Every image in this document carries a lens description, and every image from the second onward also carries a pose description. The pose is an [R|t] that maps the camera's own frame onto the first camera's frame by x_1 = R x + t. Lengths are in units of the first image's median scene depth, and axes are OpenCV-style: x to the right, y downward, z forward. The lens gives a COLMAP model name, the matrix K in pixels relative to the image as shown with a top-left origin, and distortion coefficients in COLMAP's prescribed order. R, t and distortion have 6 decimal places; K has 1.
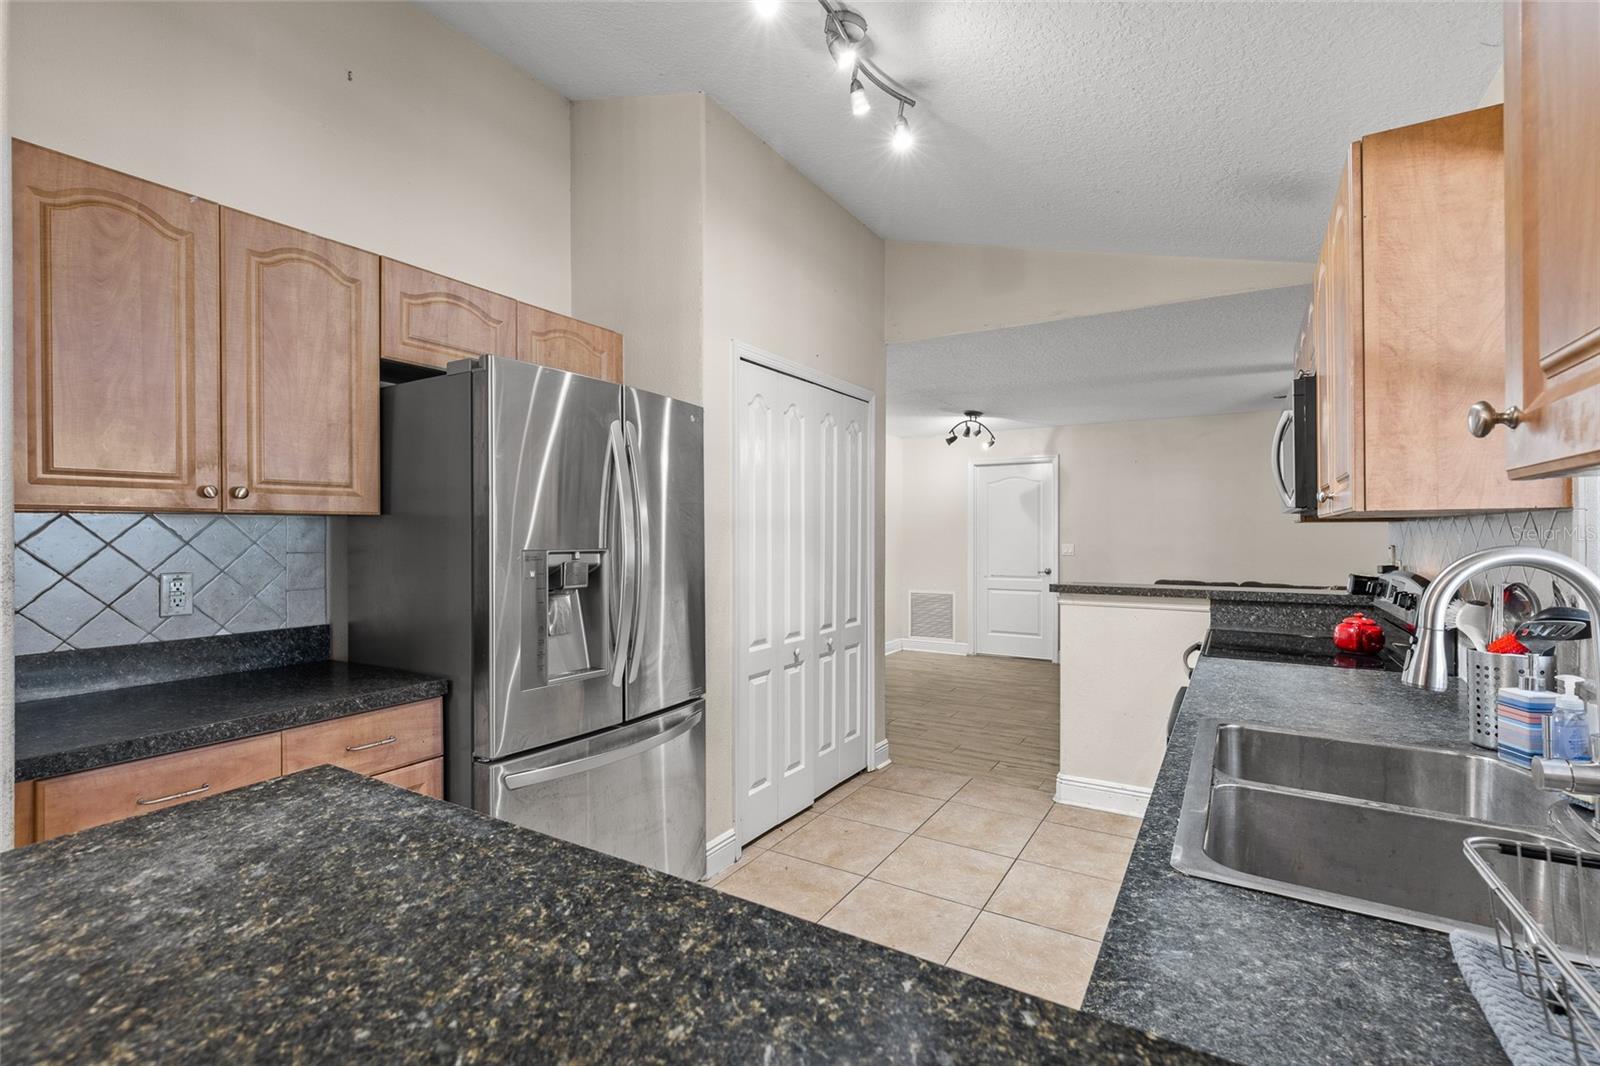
lens RADIAL K [[721.3, 0, 811.6], [0, 721.3, 534.2], [0, 0, 1]] dist [0.008535, -0.001857]
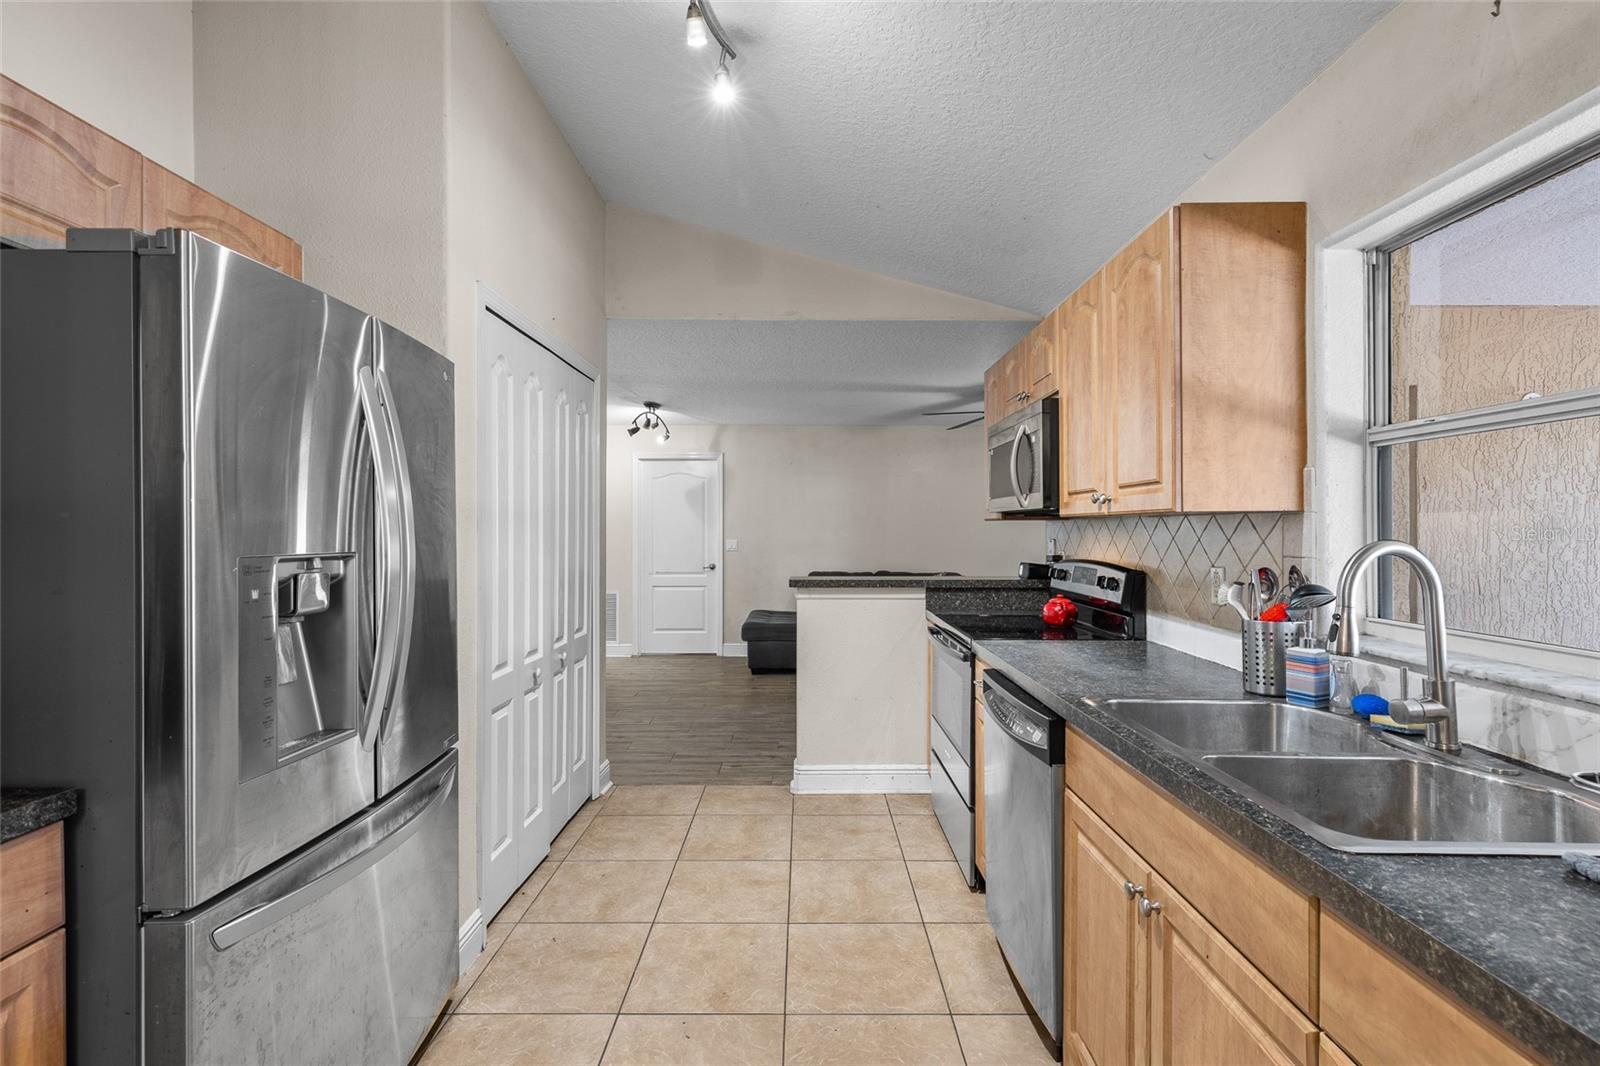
lens RADIAL K [[721.3, 0, 809.6], [0, 721.3, 529.3], [0, 0, 1]] dist [0.008535, -0.001857]
pose [[0.856433, 0.000080, 0.516258, -0.210207], [0.000544, 0.999999, -0.001058, -0.000512], [-0.516258, 0.001187, 0.856432, 0.149373]]
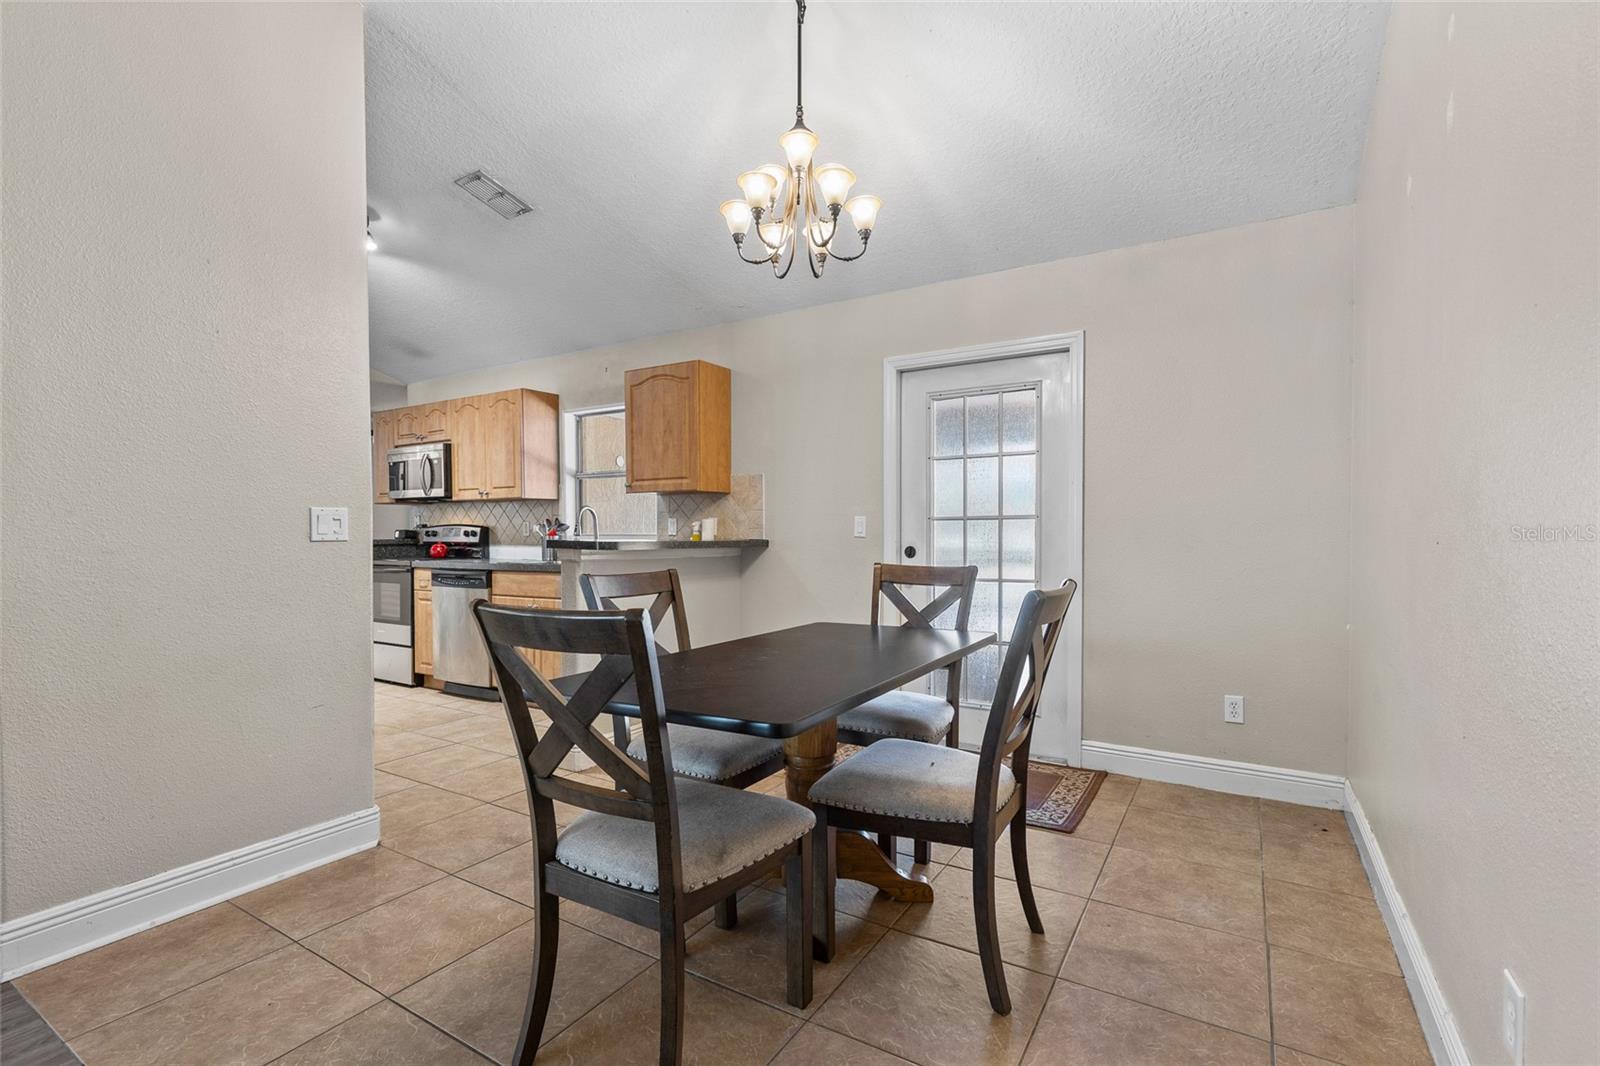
lens RADIAL K [[721.3, 0, 802.3], [0, 721.3, 542.9], [0, 0, 1]] dist [0.008535, -0.001857]
pose [[0.013632, -0.015238, 0.999791, -1.388527], [0.005459, 0.999870, 0.015165, 0.071757], [-0.999892, 0.005252, 0.013713, -0.189191]]
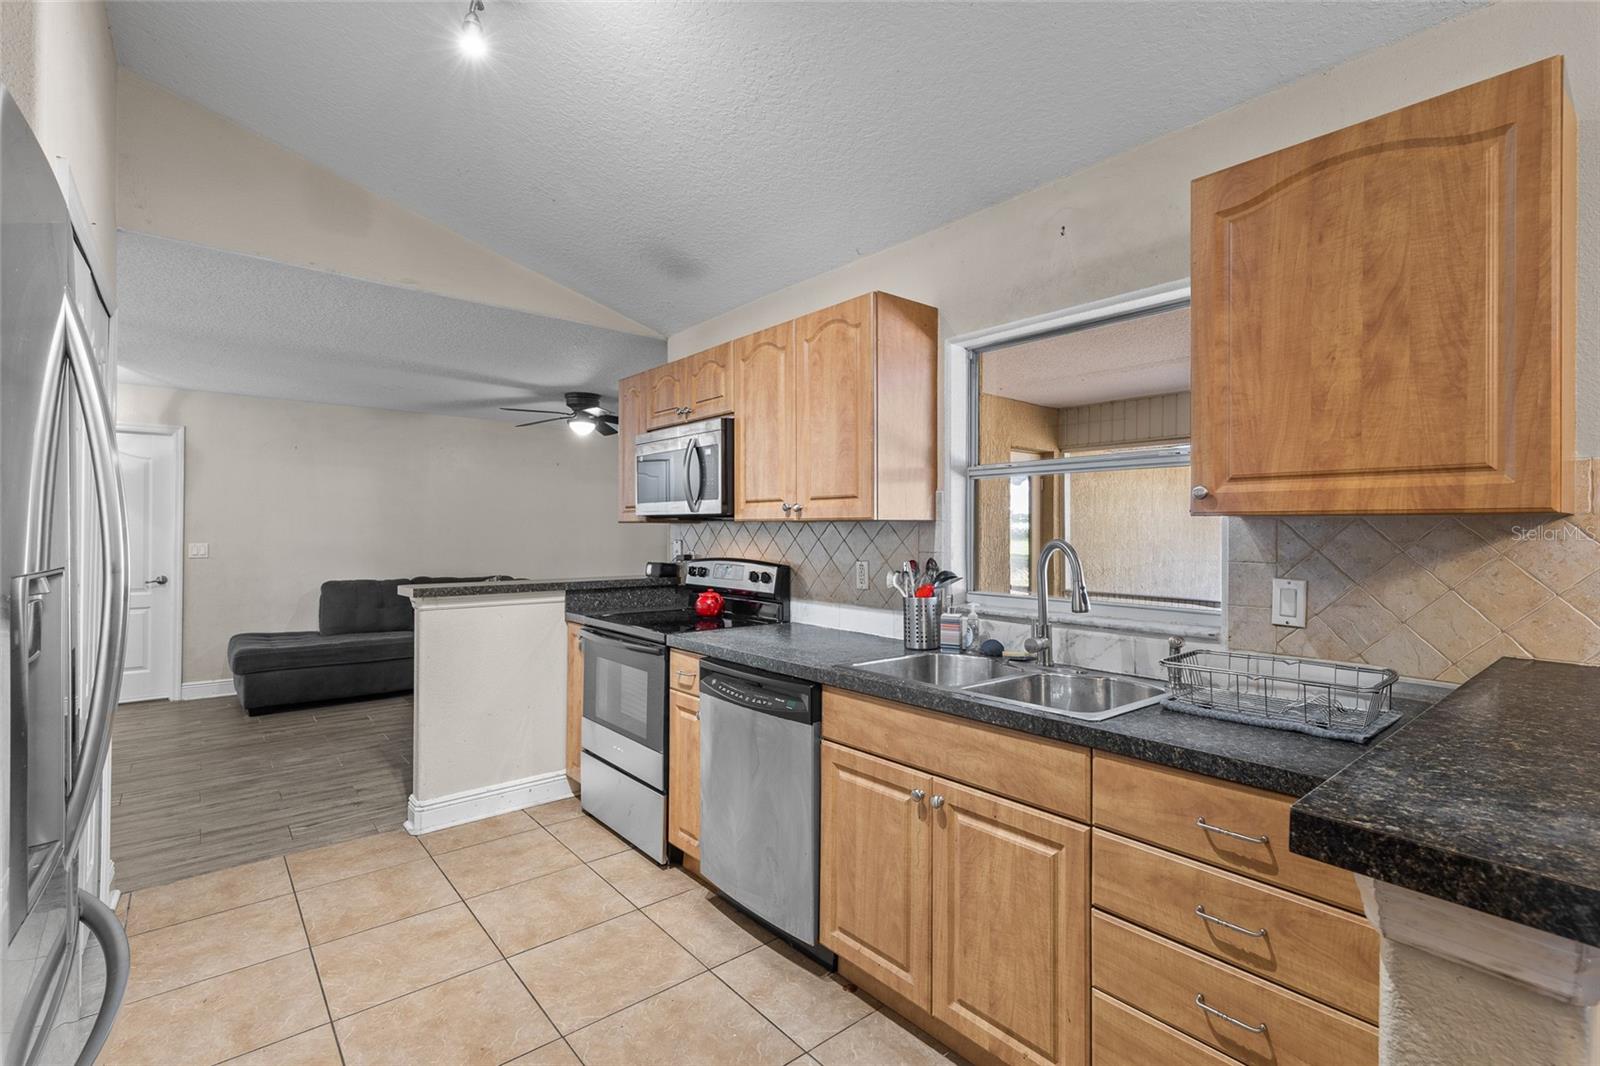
lens RADIAL K [[721.3, 0, 806.1], [0, 721.3, 525.7], [0, 0, 1]] dist [0.008535, -0.001857]
pose [[0.325007, 0.007471, 0.945682, -0.435669], [-0.002451, 0.999972, -0.007057, -0.003344], [-0.945708, -0.000025, 0.325016, 0.328474]]
